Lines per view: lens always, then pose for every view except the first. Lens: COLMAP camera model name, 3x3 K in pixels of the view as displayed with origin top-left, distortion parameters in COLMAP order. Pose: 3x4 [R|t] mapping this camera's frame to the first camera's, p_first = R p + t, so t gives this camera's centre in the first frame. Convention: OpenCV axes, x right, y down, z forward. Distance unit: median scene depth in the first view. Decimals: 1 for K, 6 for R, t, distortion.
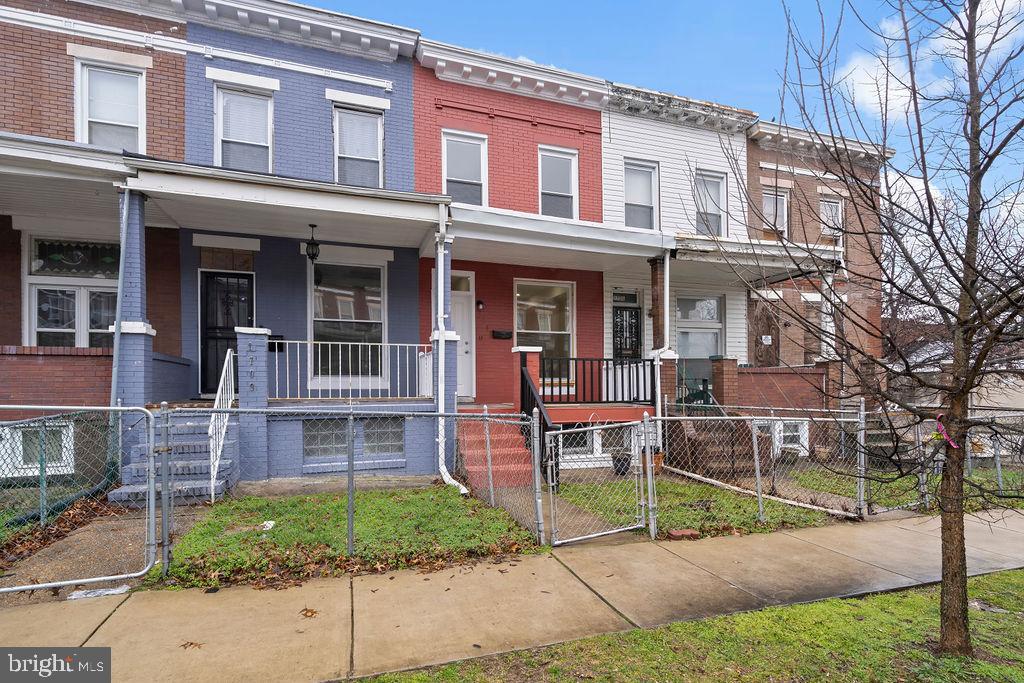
lens RADIAL K [[505.2, 0, 515.7], [0, 505.2, 314.3], [0, 0, 1]] dist [-0.001499, 0.001538]
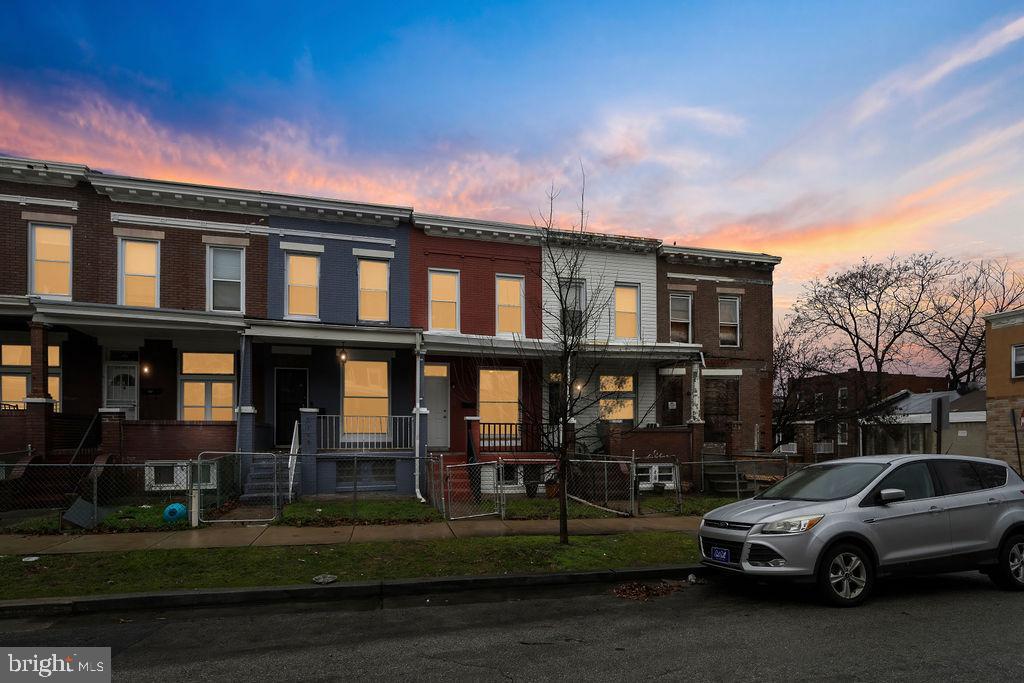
lens RADIAL K [[498.7, 0, 515.1], [0, 498.7, 343.6], [0, 0, 1]] dist [-0.001303, -0.000018]
pose [[0.998103, -0.007601, -0.061089, 0.274337], [0.005372, 0.999316, -0.036576, -0.116852], [0.061325, 0.036178, 0.997462, -0.628231]]
